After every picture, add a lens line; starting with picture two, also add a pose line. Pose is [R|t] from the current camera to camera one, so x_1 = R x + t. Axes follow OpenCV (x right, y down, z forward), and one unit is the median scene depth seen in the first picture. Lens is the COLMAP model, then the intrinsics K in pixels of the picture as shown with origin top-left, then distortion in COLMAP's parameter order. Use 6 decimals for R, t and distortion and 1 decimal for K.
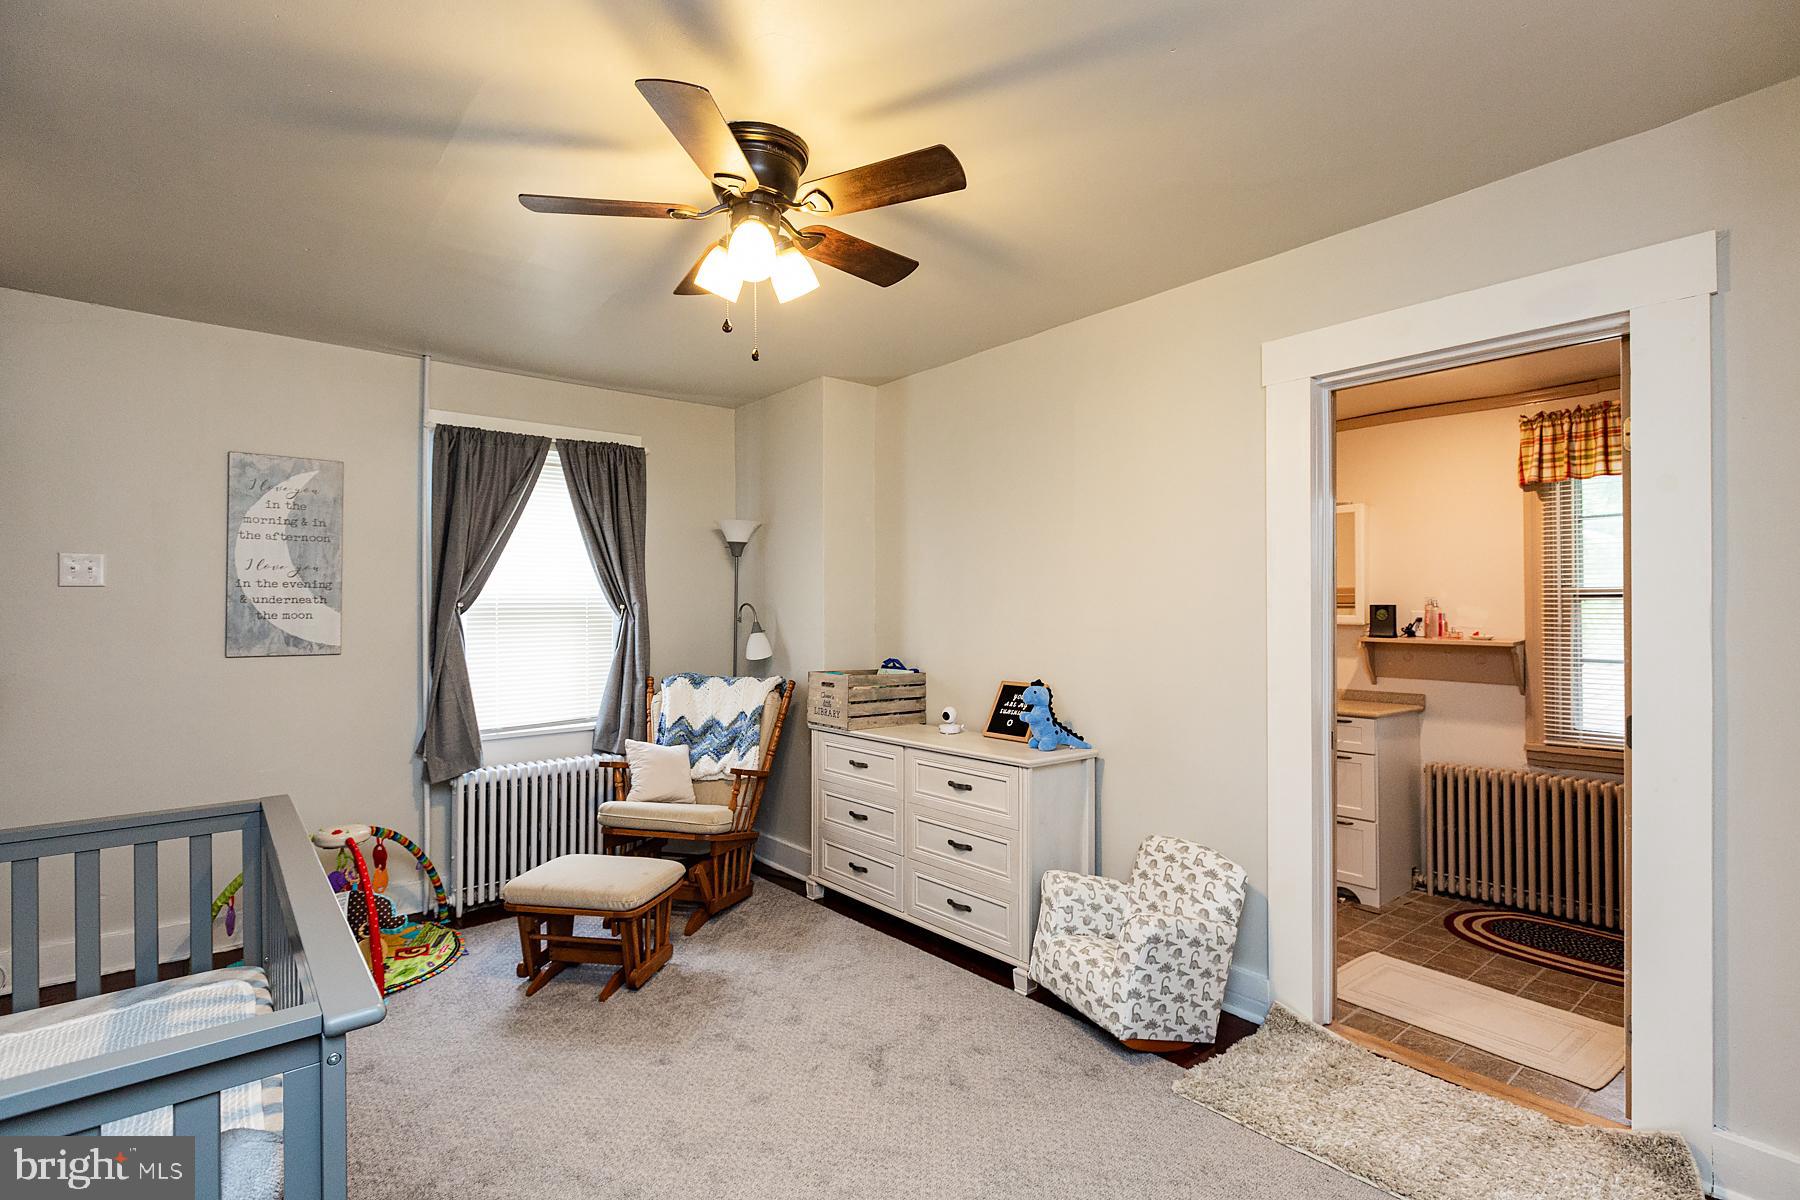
lens RADIAL K [[846.8, 0, 897.7], [0, 846.8, 606.8], [0, 0, 1]] dist [0.000446, -0.000031]
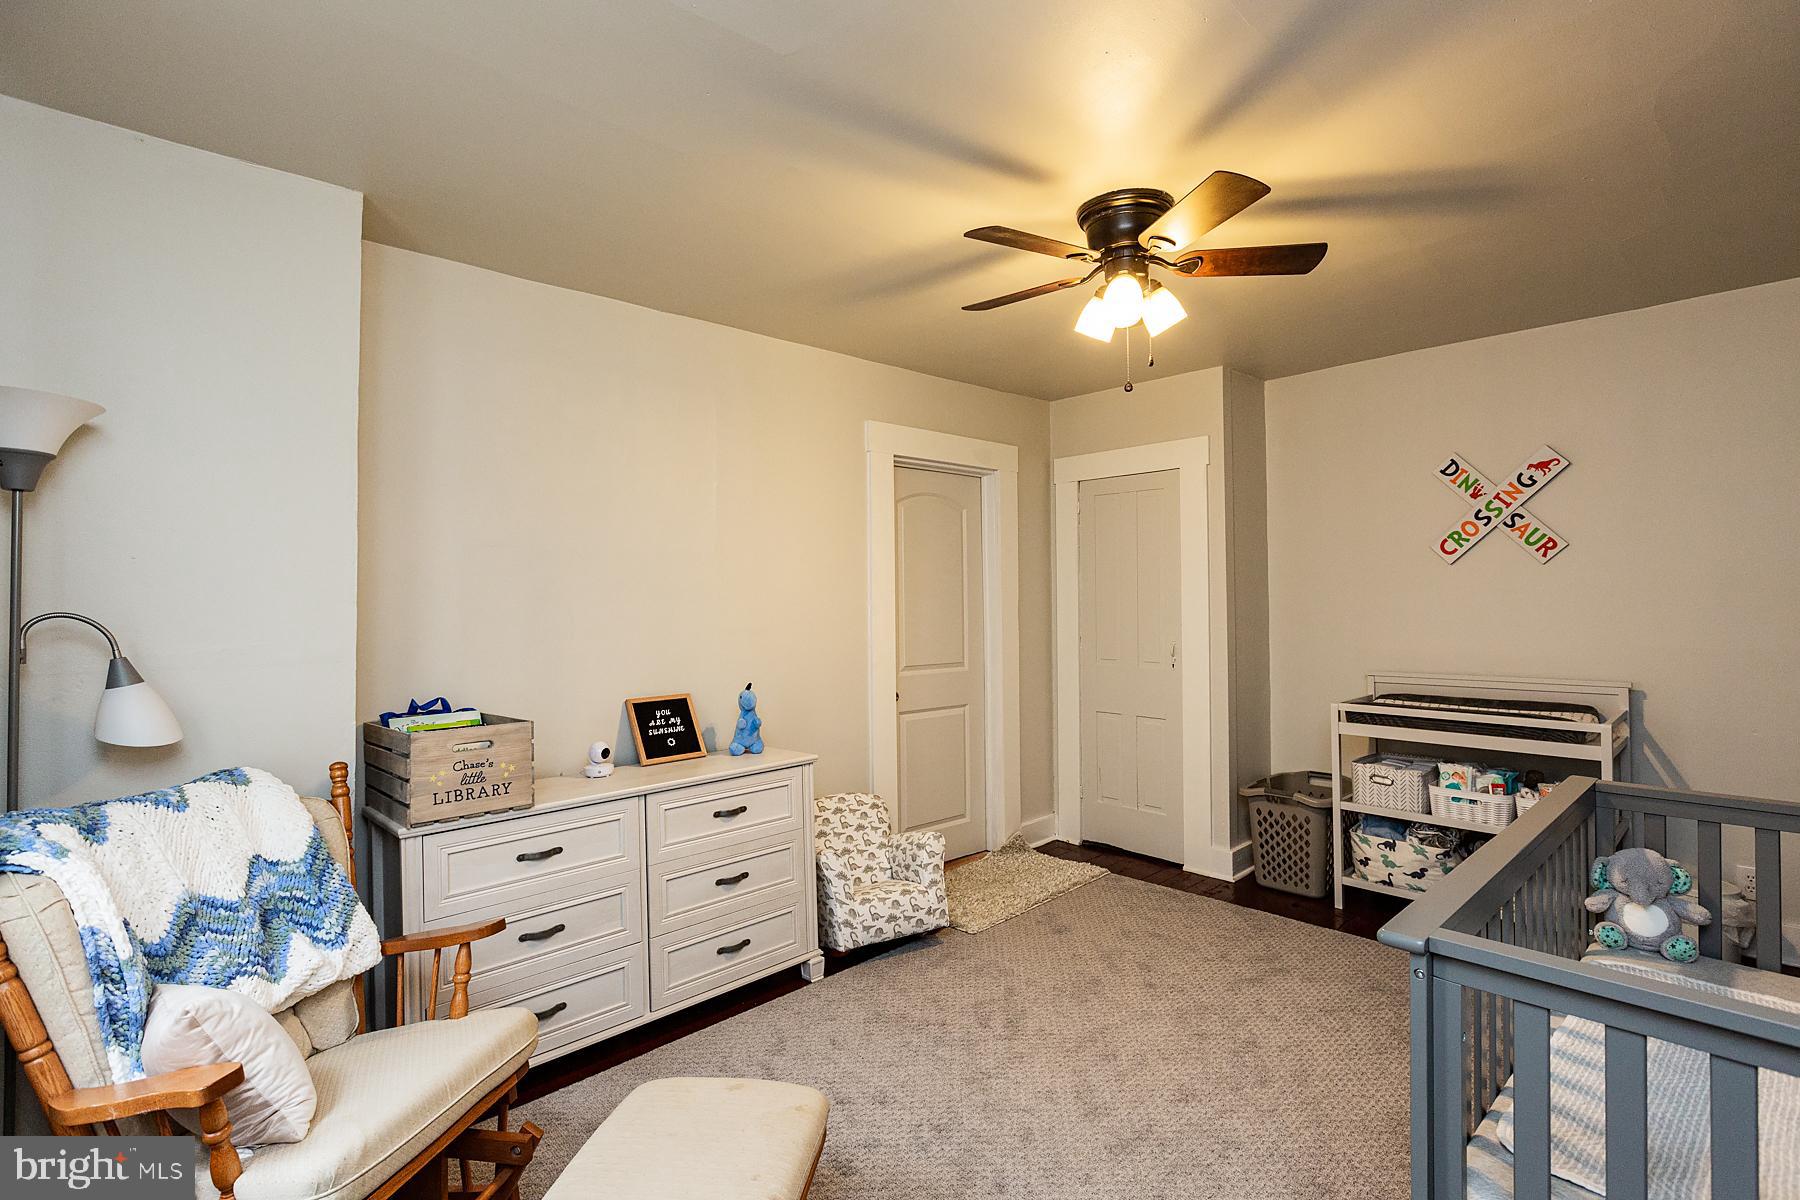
lens RADIAL K [[846.8, 0, 897.7], [0, 846.8, 606.8], [0, 0, 1]] dist [0.000446, -0.000031]
pose [[-0.064010, -0.001509, 0.997948, -0.816689], [0.011854, 0.999927, 0.002272, -0.003841], [-0.997879, 0.011975, -0.063987, 0.872986]]
